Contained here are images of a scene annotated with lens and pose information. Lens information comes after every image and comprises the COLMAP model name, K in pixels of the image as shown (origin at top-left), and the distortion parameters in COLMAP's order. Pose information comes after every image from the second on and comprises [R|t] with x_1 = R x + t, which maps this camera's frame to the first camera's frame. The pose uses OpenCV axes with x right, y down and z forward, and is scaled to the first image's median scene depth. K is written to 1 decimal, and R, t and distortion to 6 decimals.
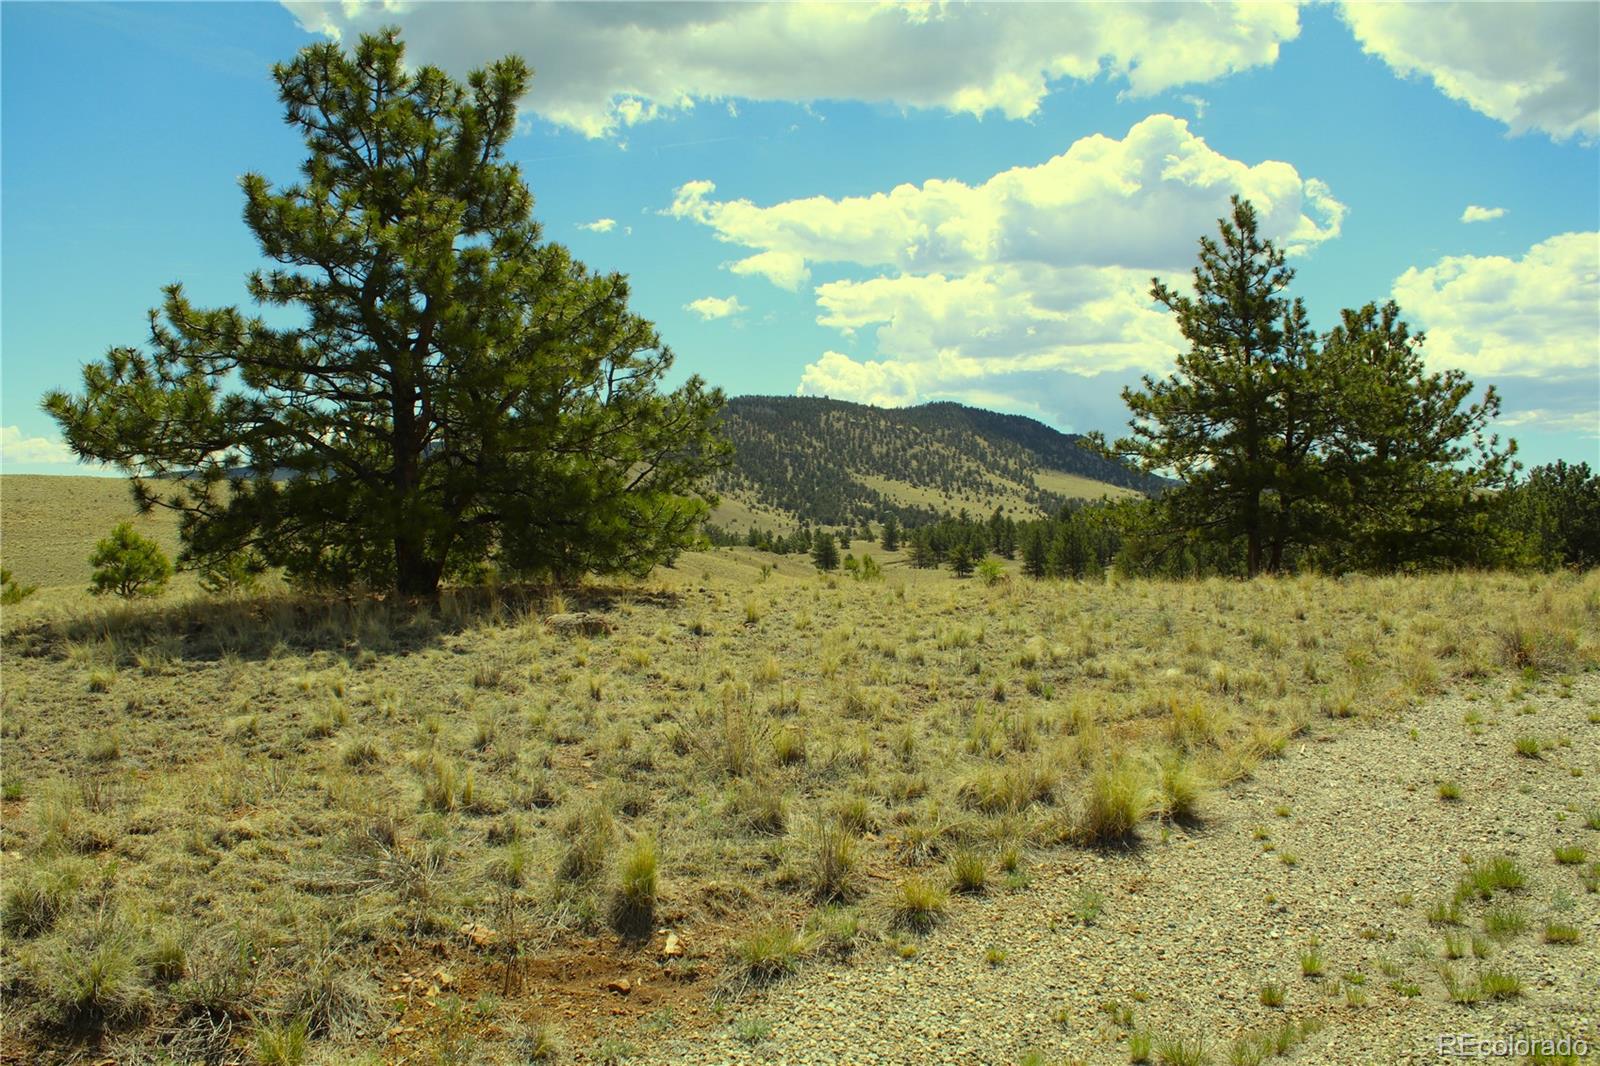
lens RADIAL K [[1247.3, 0, 802.9], [0, 1247.3, 534.7], [0, 0, 1]] dist [-0.149133, 0.127512]
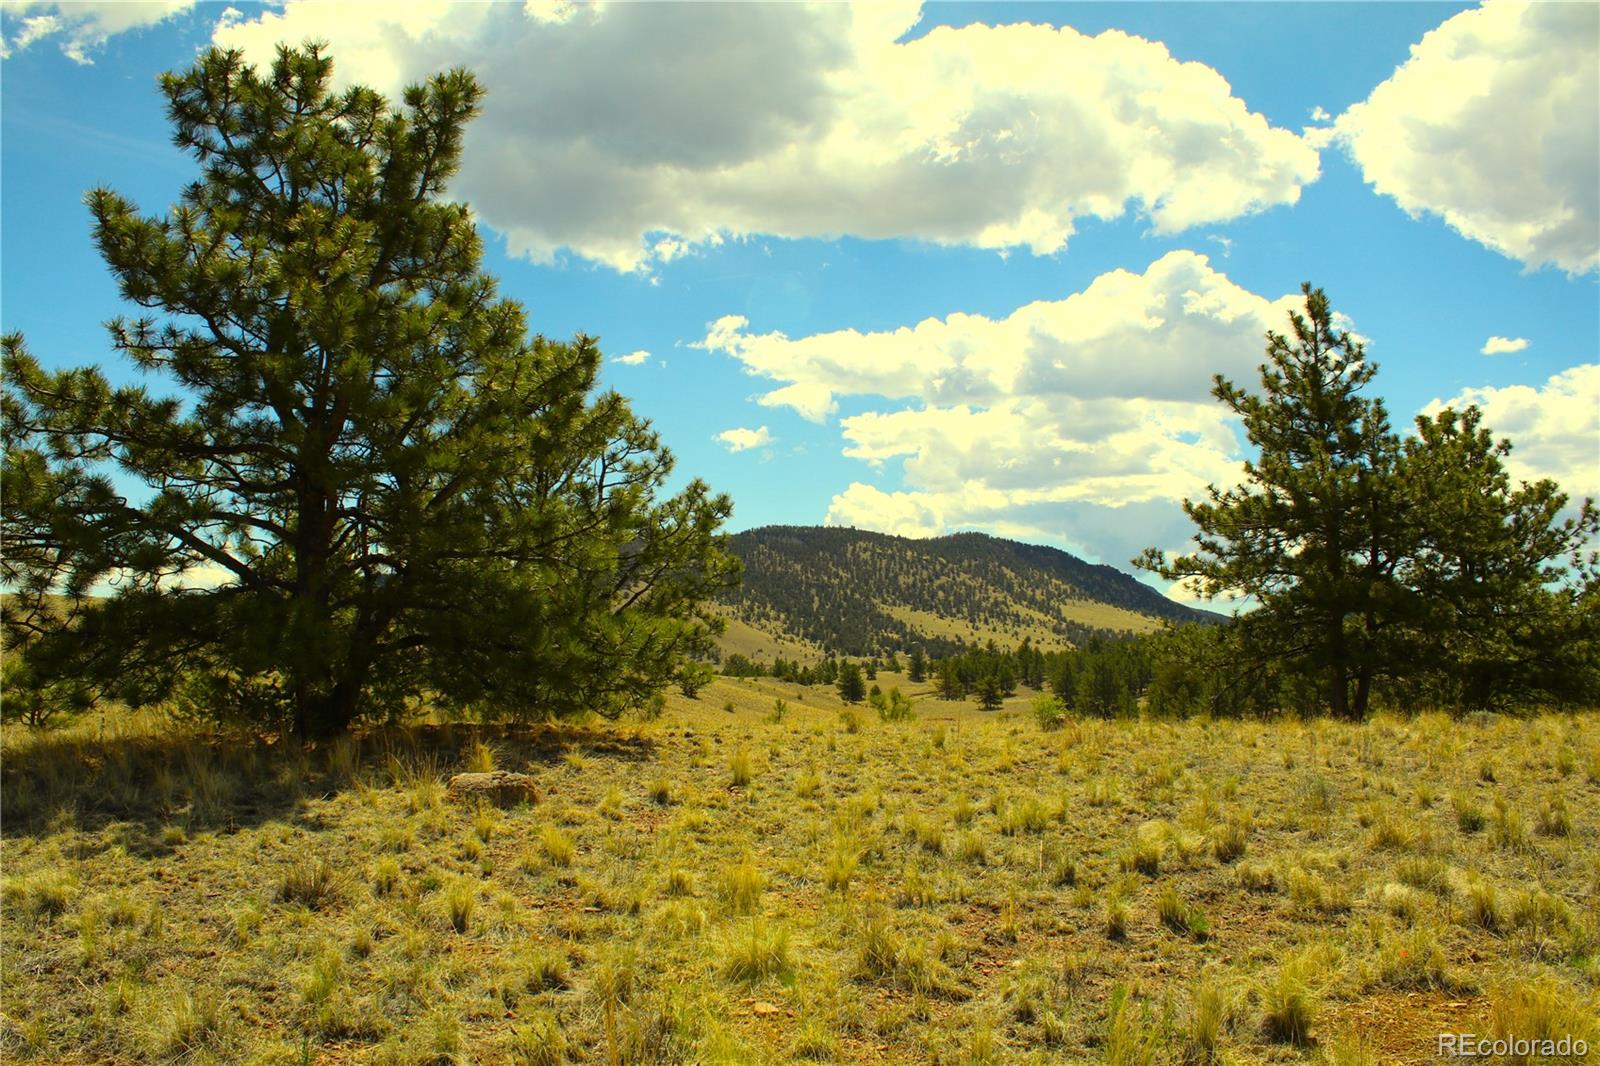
lens RADIAL K [[1247.3, 0, 802.9], [0, 1247.3, 534.7], [0, 0, 1]] dist [-0.149133, 0.127512]
pose [[0.999765, 0.003597, -0.021399, 0.005795], [-0.005810, 0.994533, -0.104266, -0.000108], [0.020907, 0.104365, 0.994319, 0.134993]]
